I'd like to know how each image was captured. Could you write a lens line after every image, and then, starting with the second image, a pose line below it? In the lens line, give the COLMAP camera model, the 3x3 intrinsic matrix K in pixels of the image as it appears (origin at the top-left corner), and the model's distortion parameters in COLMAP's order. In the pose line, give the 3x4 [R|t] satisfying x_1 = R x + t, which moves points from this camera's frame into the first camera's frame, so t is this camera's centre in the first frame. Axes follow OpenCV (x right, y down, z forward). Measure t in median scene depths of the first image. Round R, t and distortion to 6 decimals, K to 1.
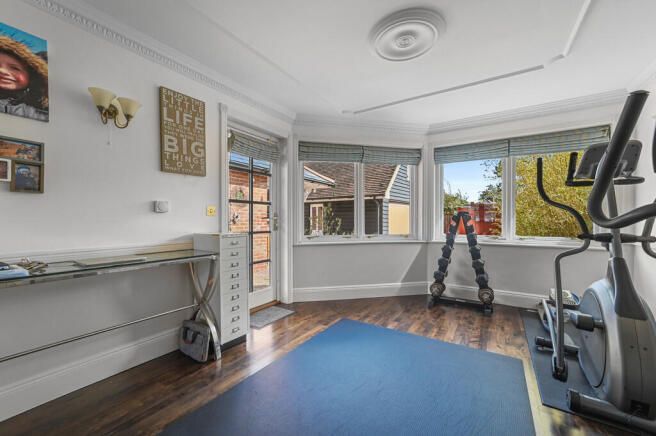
lens RADIAL K [[256.3, 0, 328.9], [0, 256.3, 222.4], [0, 0, 1]] dist [-0.022099, 0.000863]
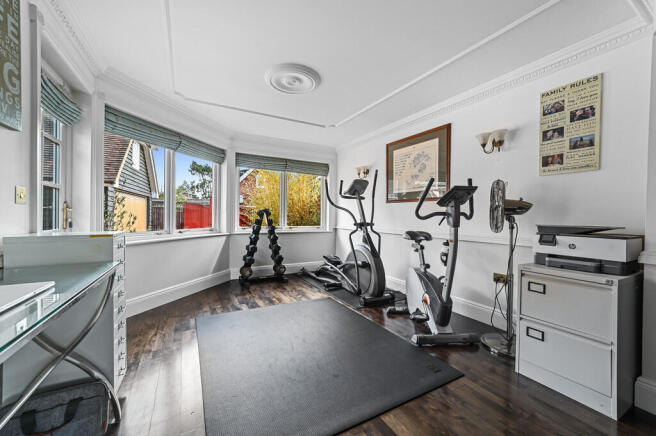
lens RADIAL K [[256.3, 0, 314.2], [0, 256.3, 215.6], [0, 0, 1]] dist [-0.022099, 0.000863]
pose [[0.480056, 0.007259, 0.877208, -0.496740], [-0.003803, 0.999974, -0.006194, 0.001124], [-0.877229, -0.000363, 0.480071, 0.149483]]
